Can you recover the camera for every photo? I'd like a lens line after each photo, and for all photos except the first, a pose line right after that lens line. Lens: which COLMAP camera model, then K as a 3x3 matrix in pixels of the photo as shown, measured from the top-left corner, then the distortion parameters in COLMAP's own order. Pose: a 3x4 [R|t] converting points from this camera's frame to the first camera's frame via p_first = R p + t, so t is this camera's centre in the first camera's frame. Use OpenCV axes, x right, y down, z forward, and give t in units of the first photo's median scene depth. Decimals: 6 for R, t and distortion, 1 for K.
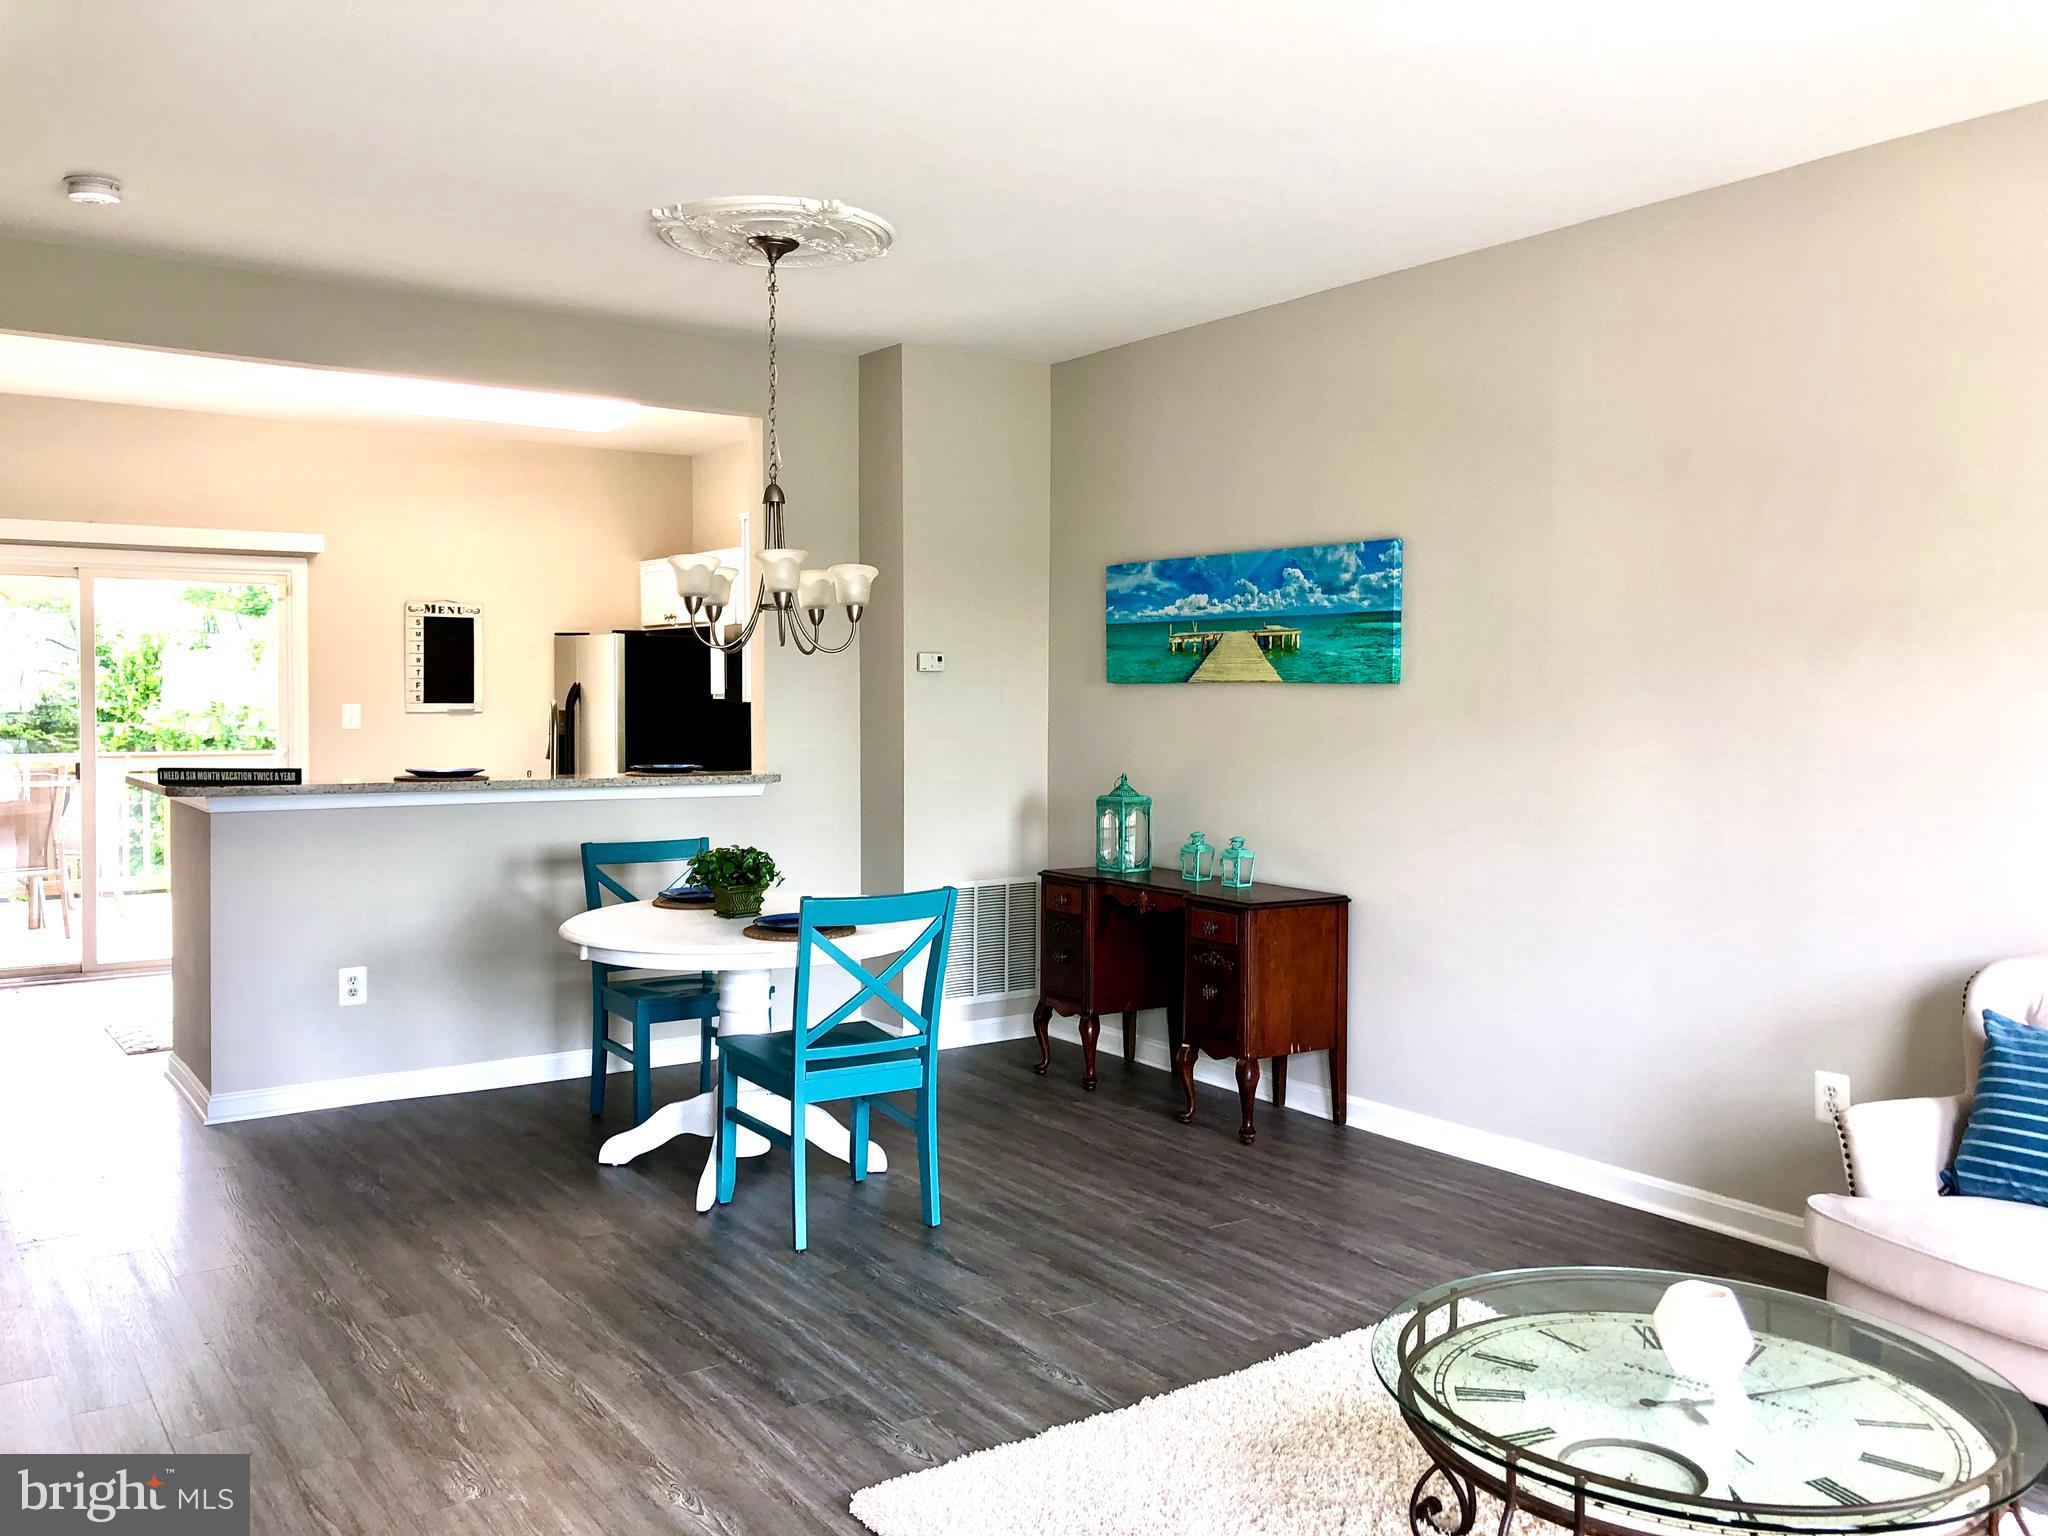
lens RADIAL K [[1675.1, 0, 1024.0], [0, 1675.1, 768.0], [0, 0, 1]] dist [0.001472, -0.000575]
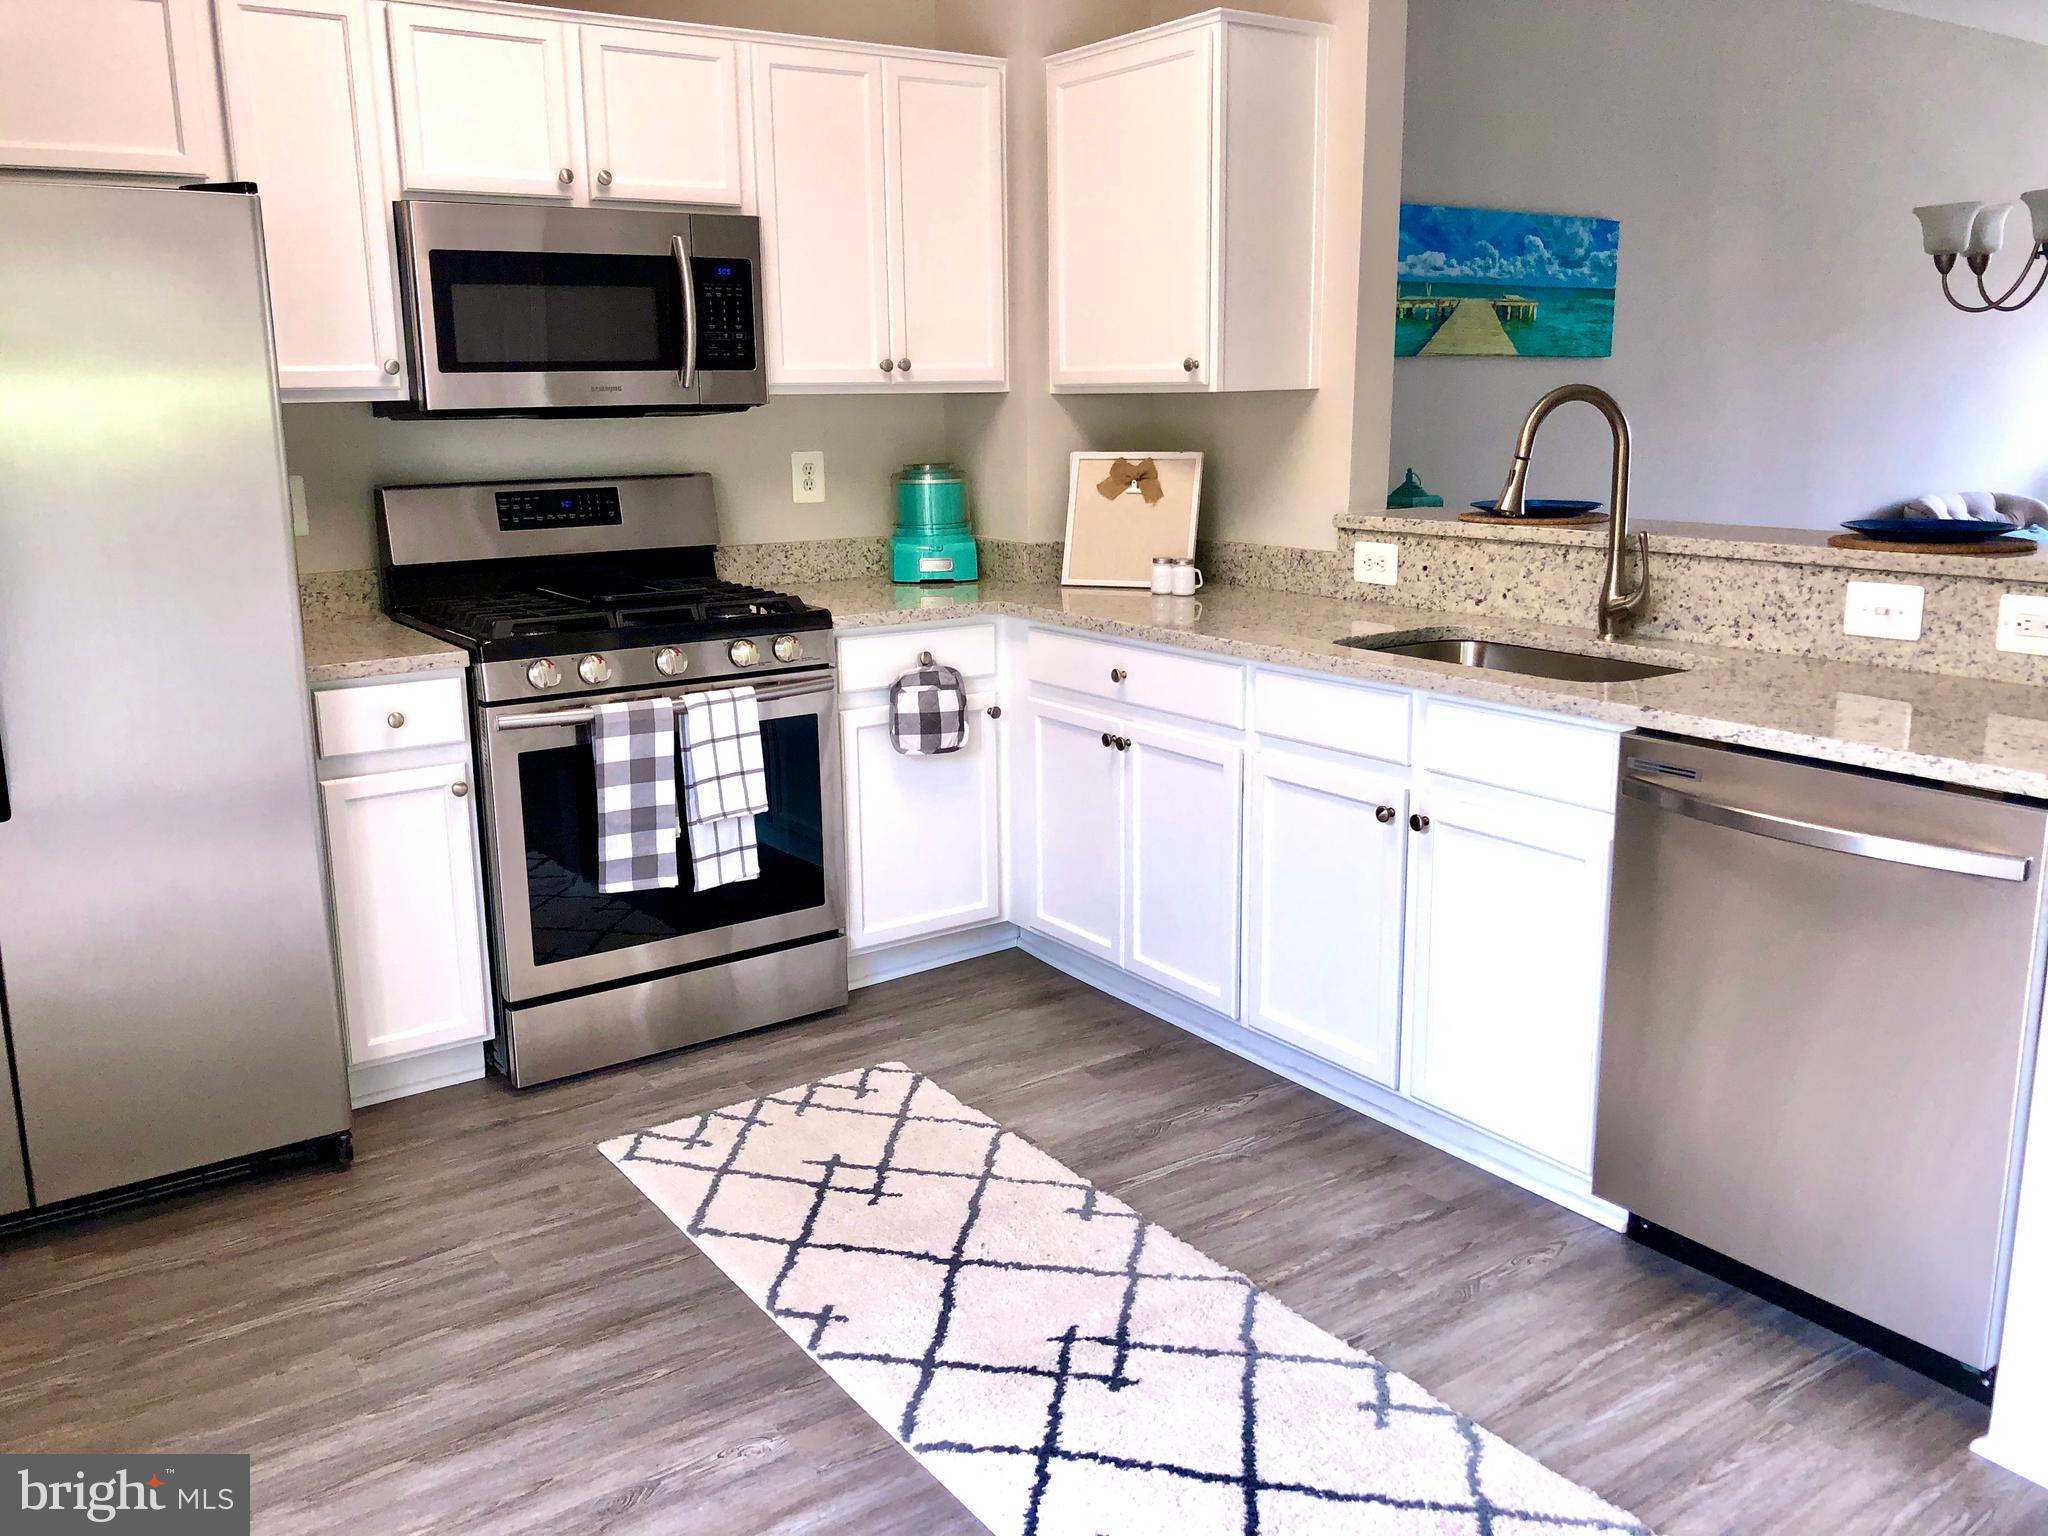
lens RADIAL K [[1675.1, 0, 1024.0], [0, 1675.1, 768.0], [0, 0, 1]] dist [0.001472, -0.000575]
pose [[-0.013923, -0.224756, 0.974316, -0.837366], [0.058837, 0.972537, 0.225187, -0.053721], [-0.998171, 0.060461, -0.000317, 1.285738]]
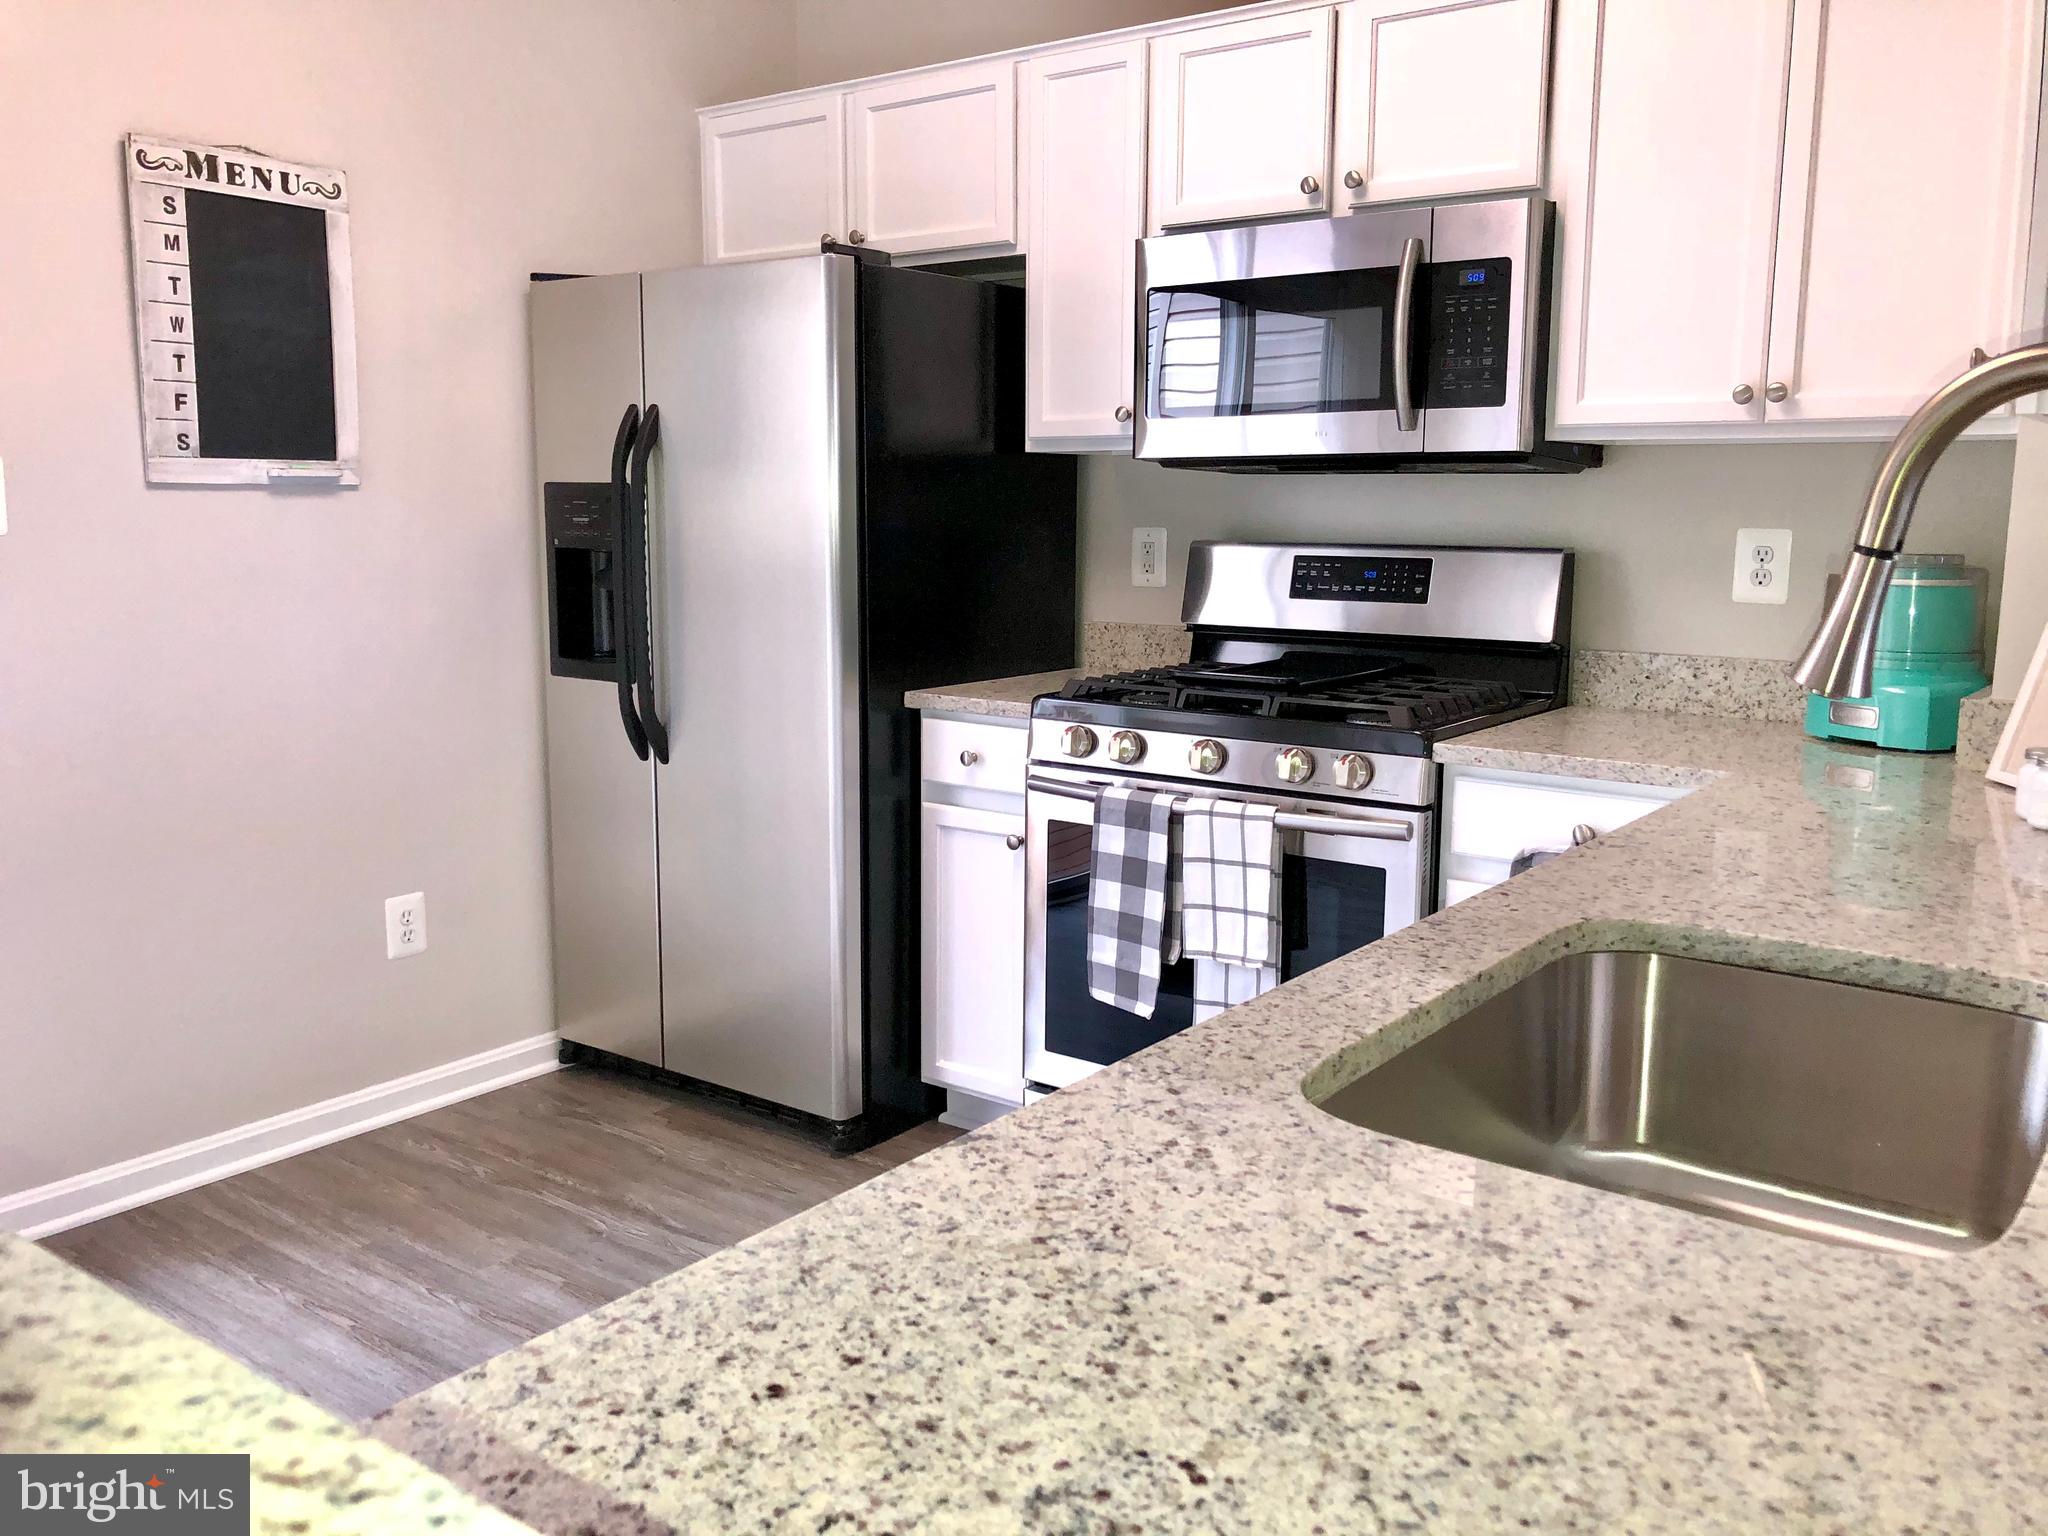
lens RADIAL K [[1674.6, 0, 1051.7], [0, 1674.6, 762.6], [0, 0, 1]] dist [0.054608, -0.112991]
pose [[0.945707, -0.045966, 0.321753, -0.491582], [0.011691, 0.994119, 0.107657, -0.019839], [-0.324809, -0.098050, 0.940683, 0.994864]]
